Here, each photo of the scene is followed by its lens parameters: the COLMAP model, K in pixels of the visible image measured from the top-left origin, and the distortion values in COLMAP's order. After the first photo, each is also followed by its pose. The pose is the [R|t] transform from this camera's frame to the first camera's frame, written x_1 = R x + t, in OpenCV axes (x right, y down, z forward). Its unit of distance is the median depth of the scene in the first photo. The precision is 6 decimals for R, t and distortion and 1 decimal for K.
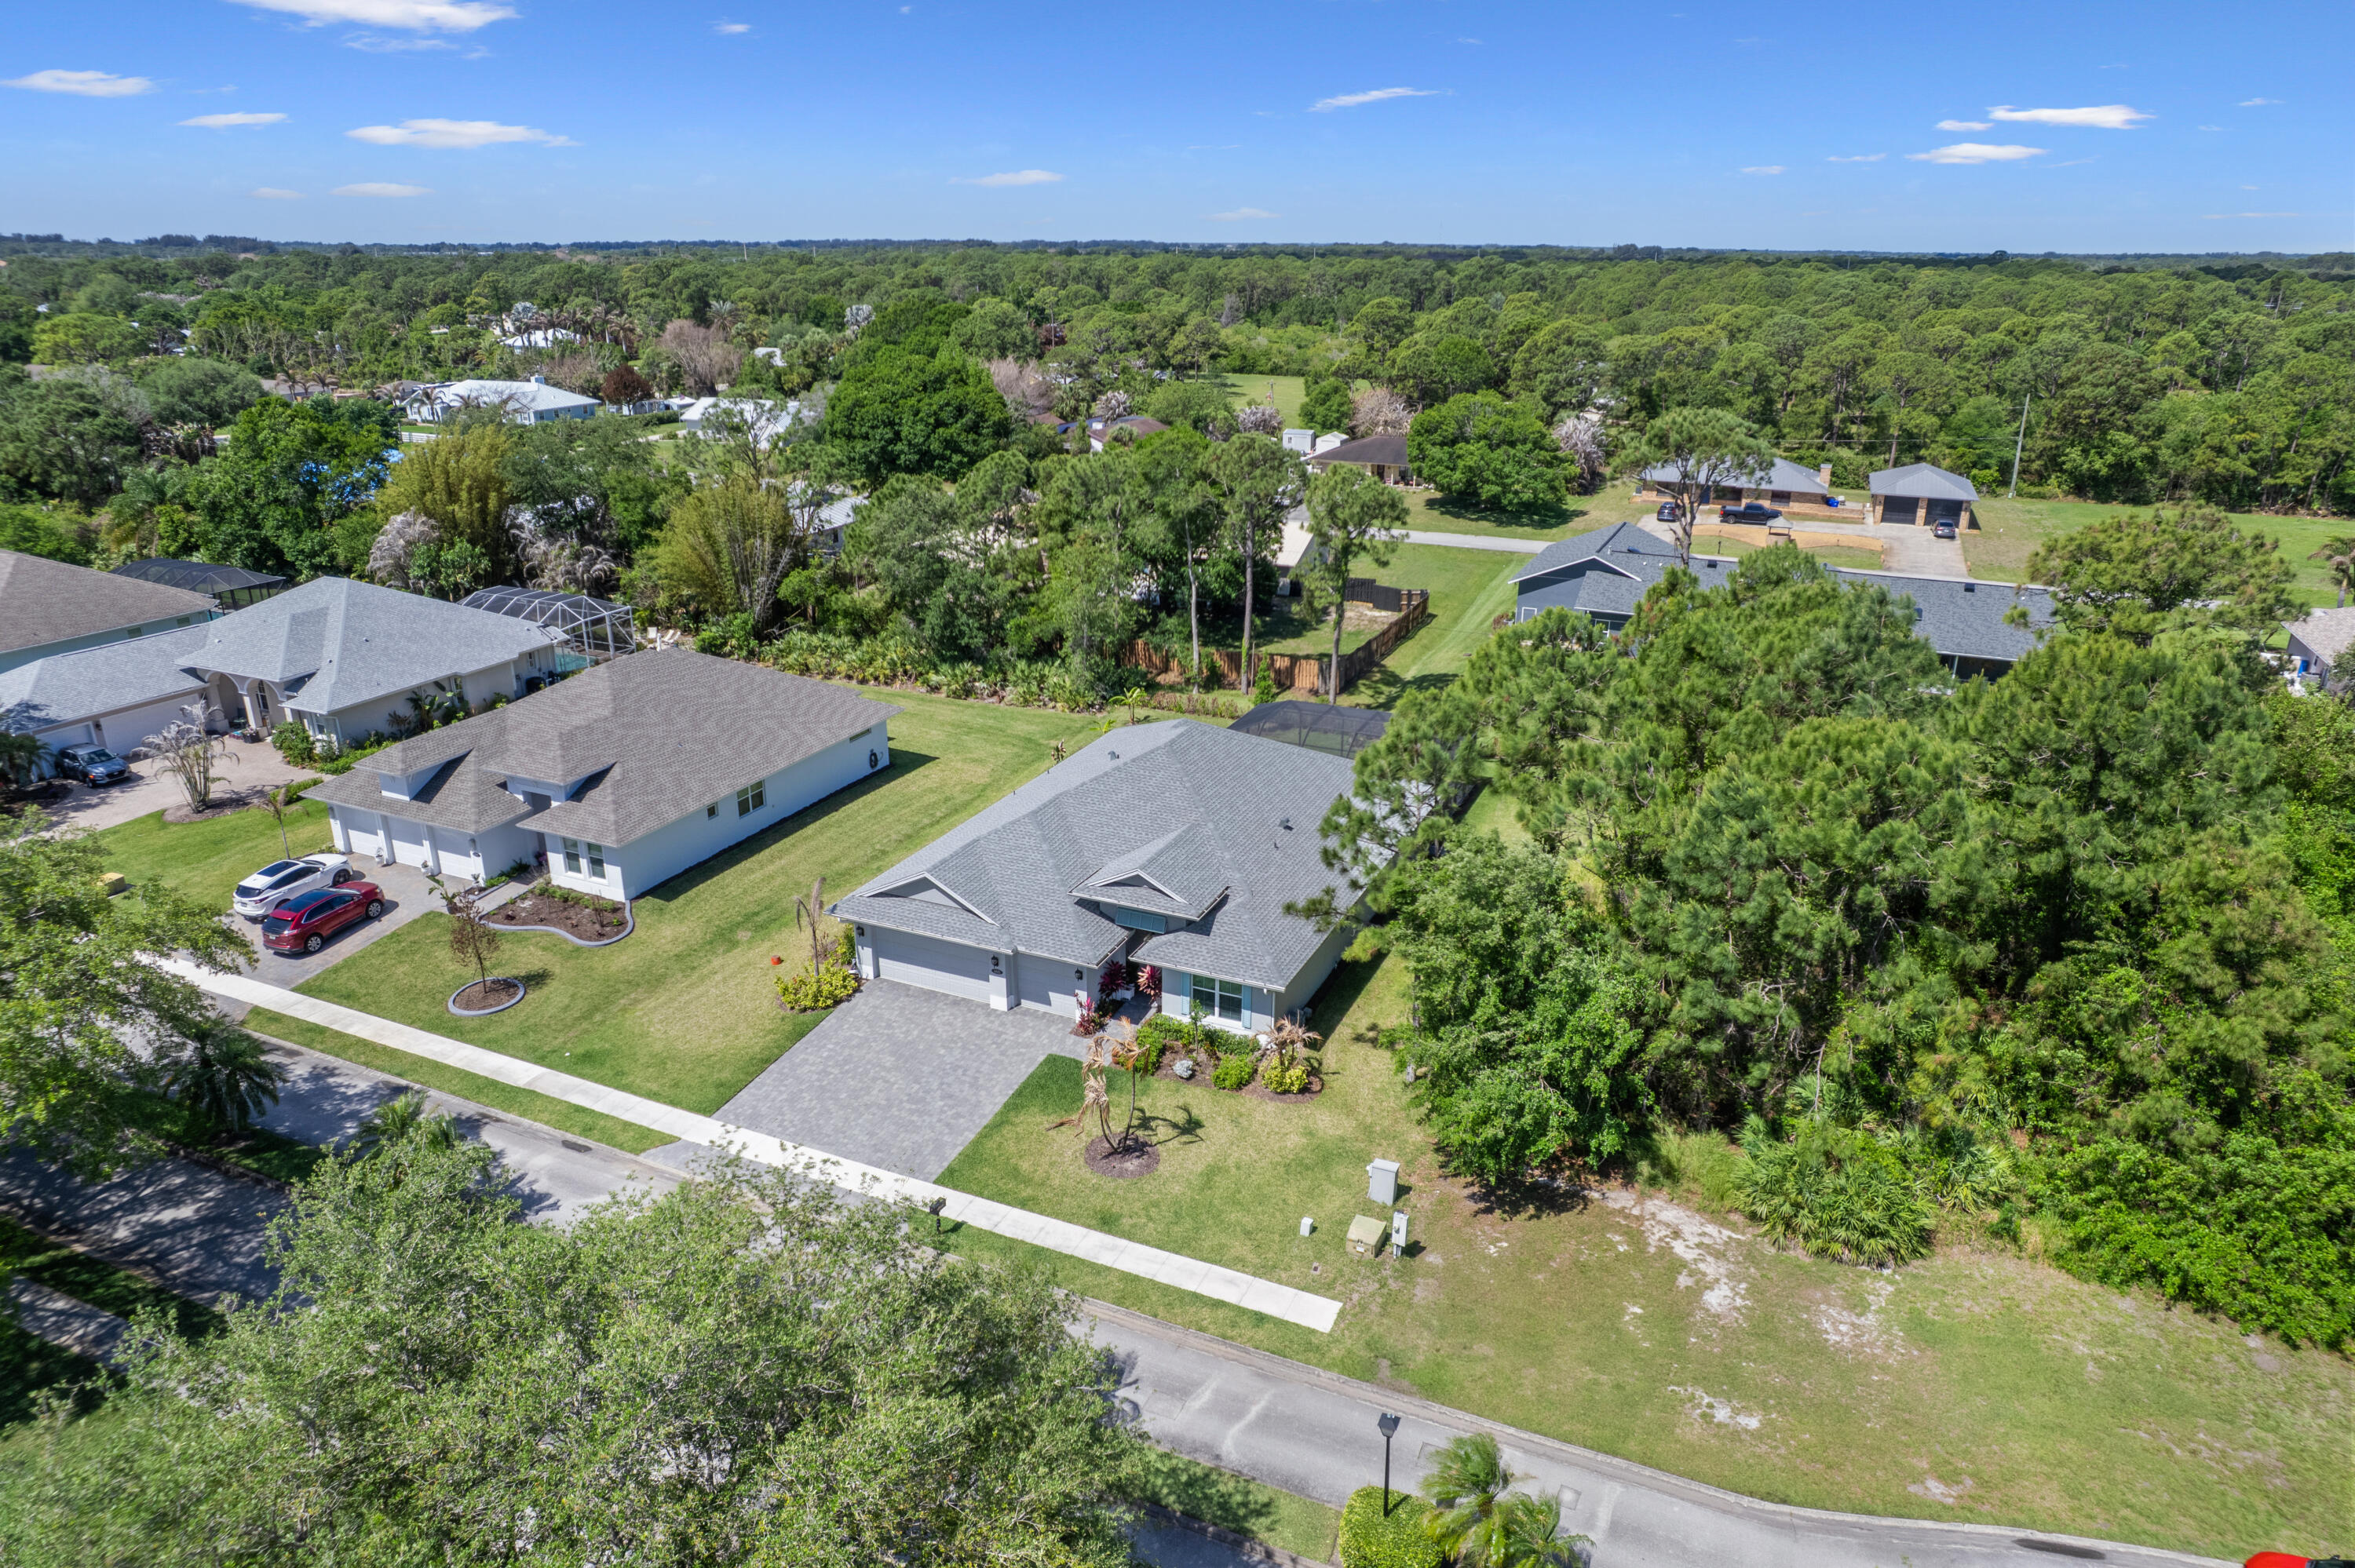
lens RADIAL K [[1548.3, 0, 1194.6], [0, 1548.3, 789.4], [0, 0, 1]] dist [-0.073583, 0.061472]
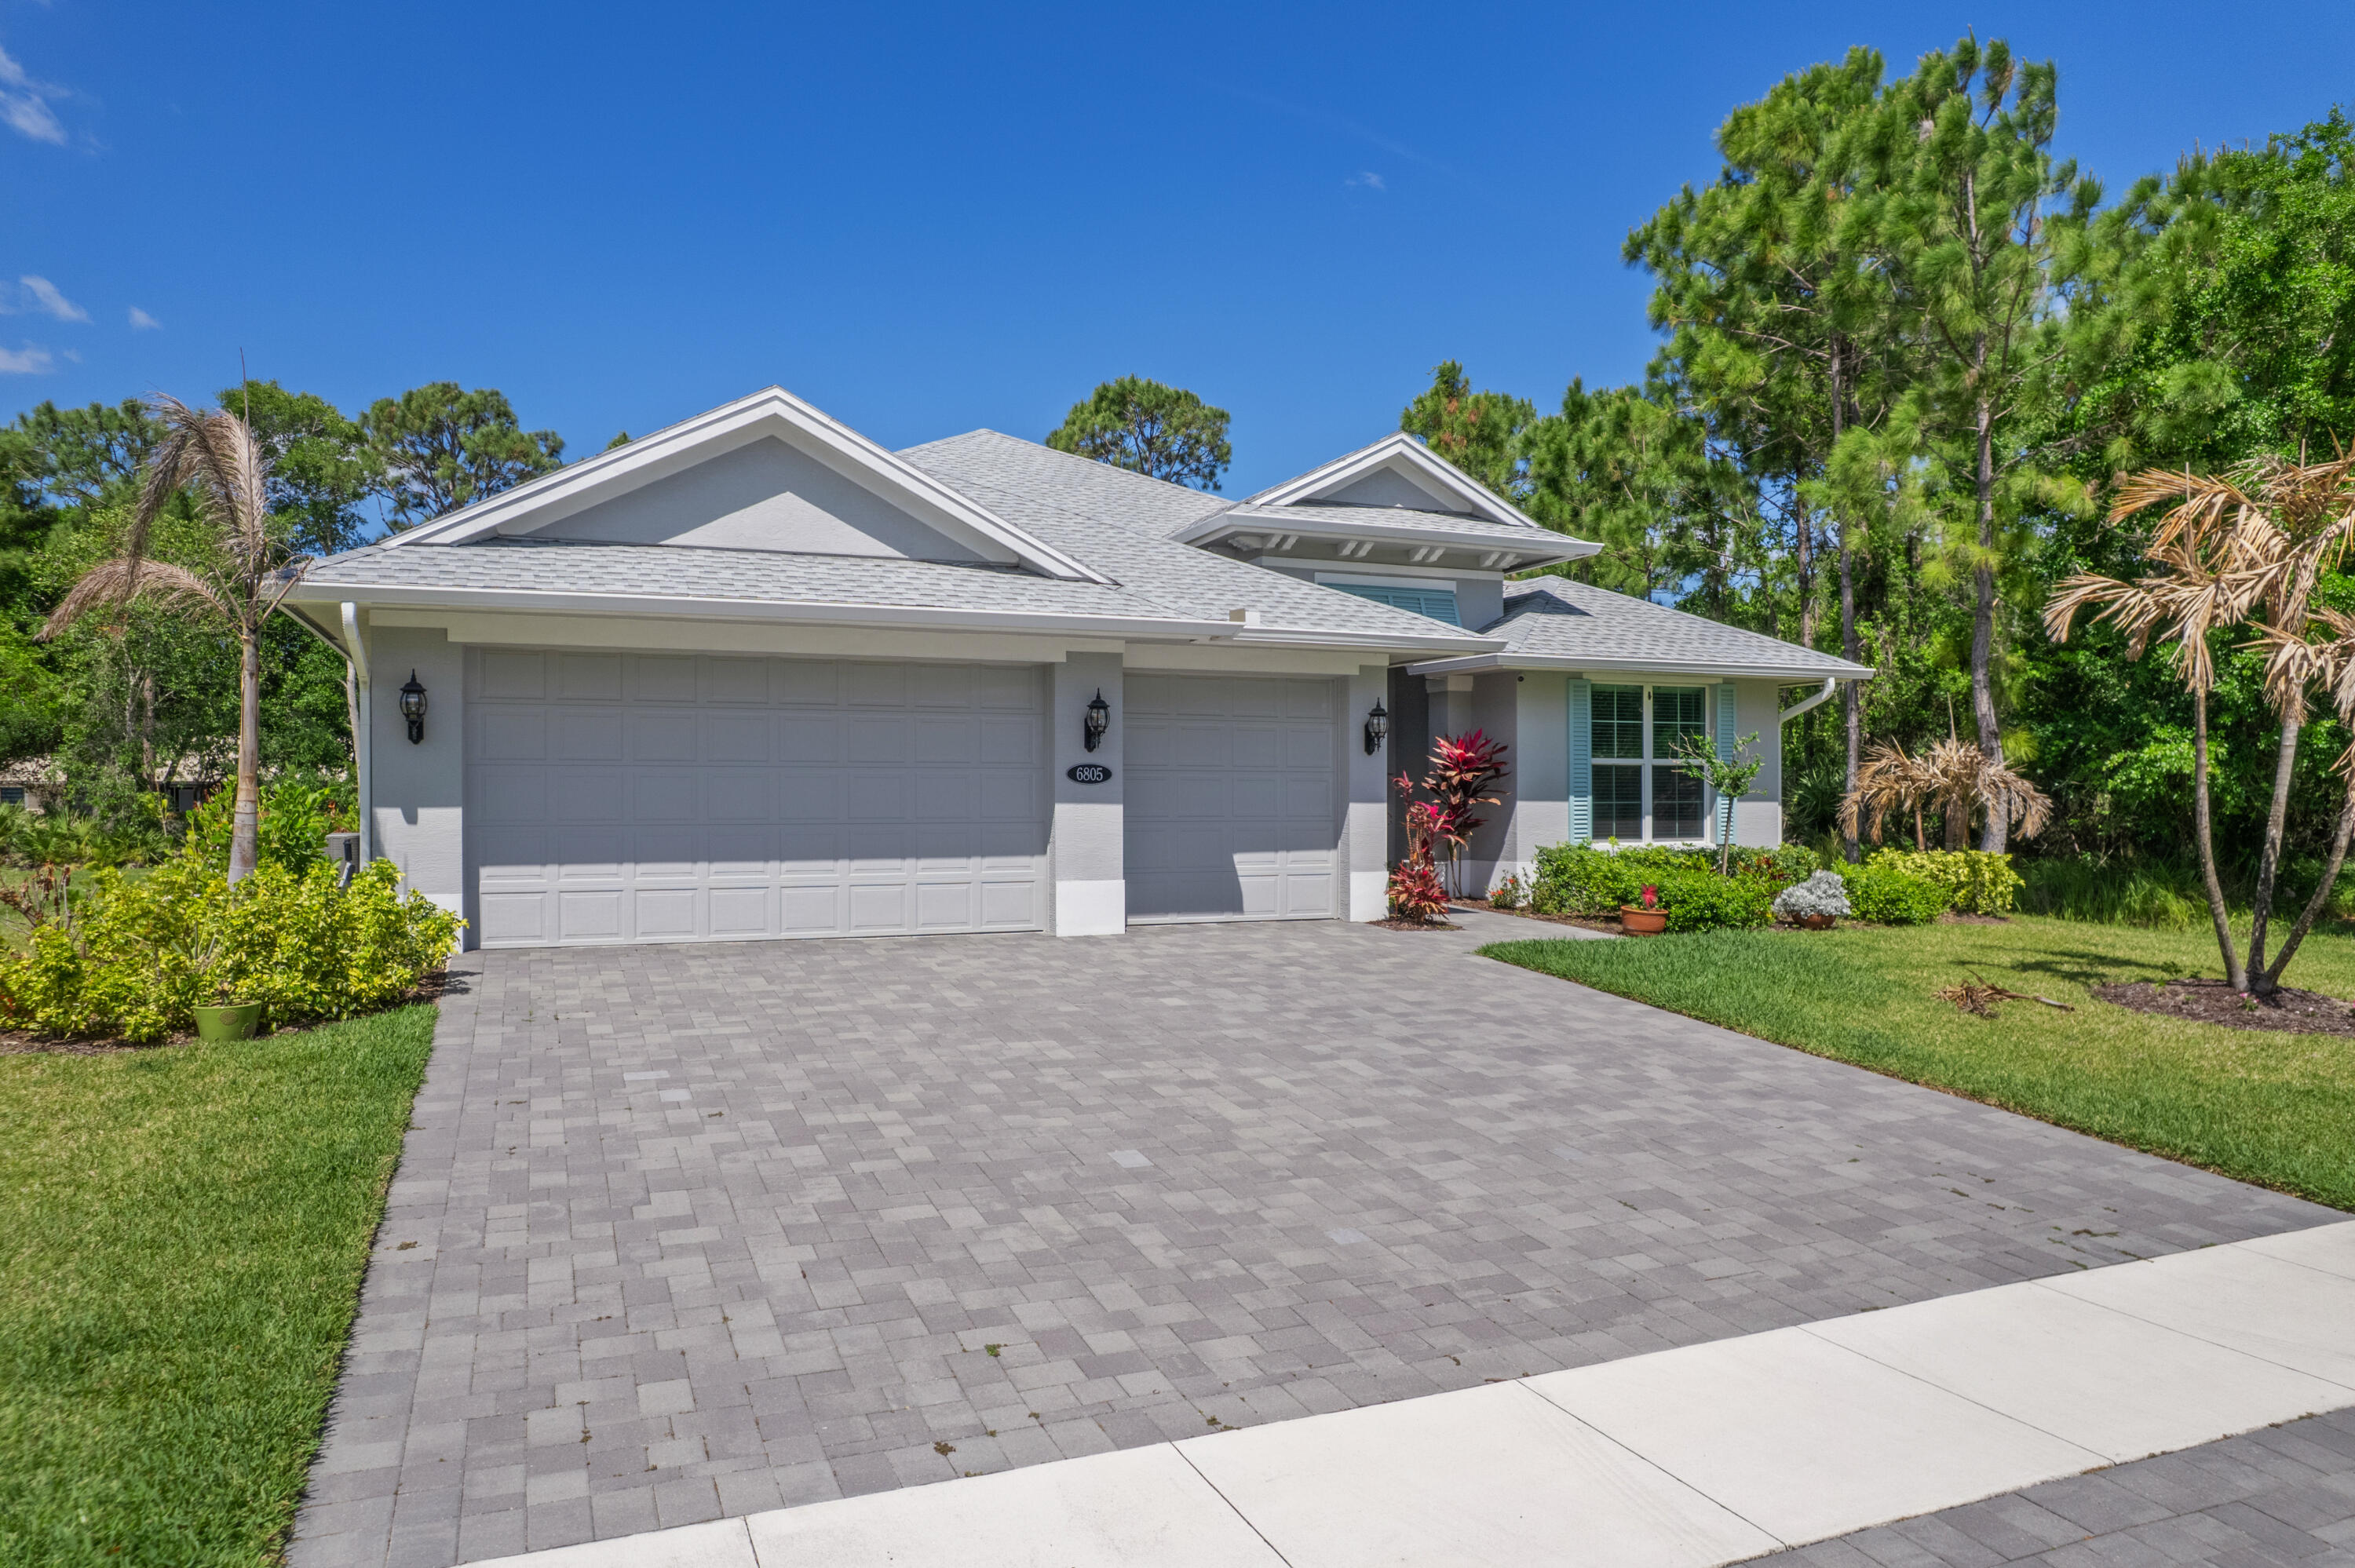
lens RADIAL K [[1548.3, 0, 1194.6], [0, 1548.3, 789.4], [0, 0, 1]] dist [-0.073583, 0.061472]
pose [[0.668041, -0.007151, 0.744090, -0.266109], [0.255720, 0.941259, -0.220540, 0.155098], [-0.698805, 0.337609, 0.630629, 0.700261]]
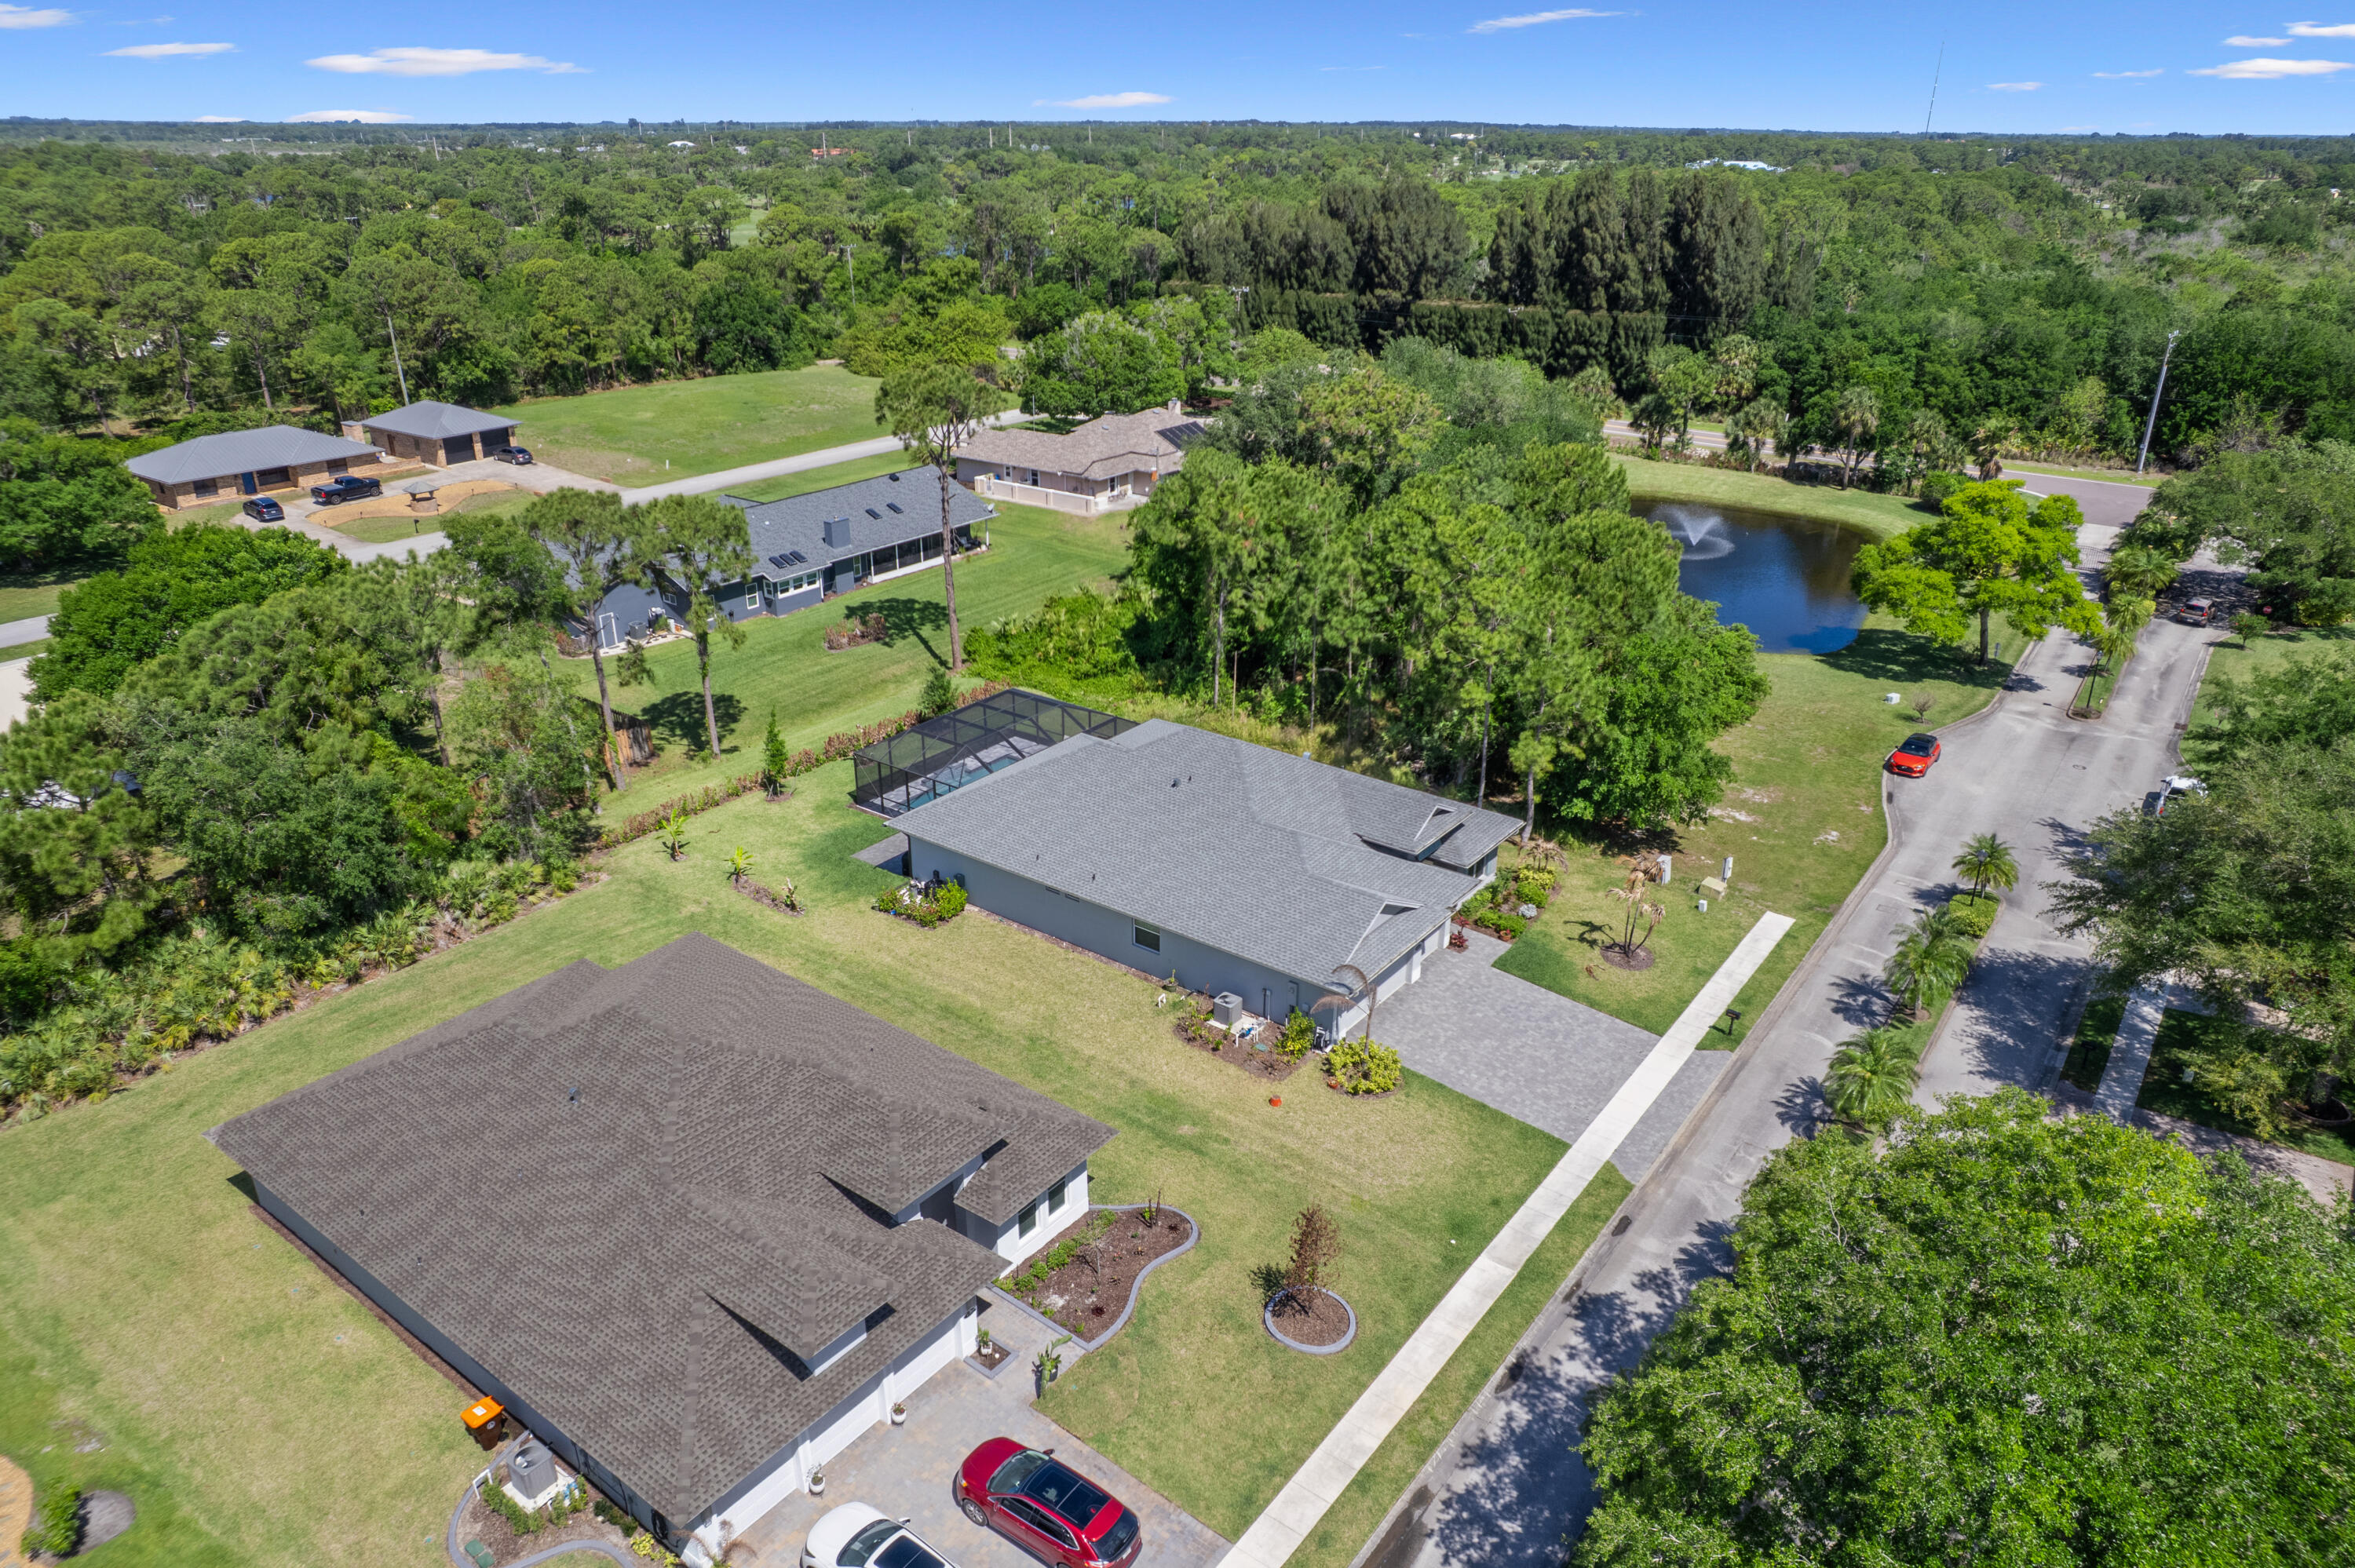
lens RADIAL K [[1548.3, 0, 1194.6], [0, 1548.3, 789.4], [0, 0, 1]] dist [-0.073583, 0.061472]
pose [[0.208525, -0.398124, 0.893316, -0.948622], [0.328150, 0.888928, 0.319569, -0.335445], [-0.921322, 0.226504, 0.316009, 0.656357]]
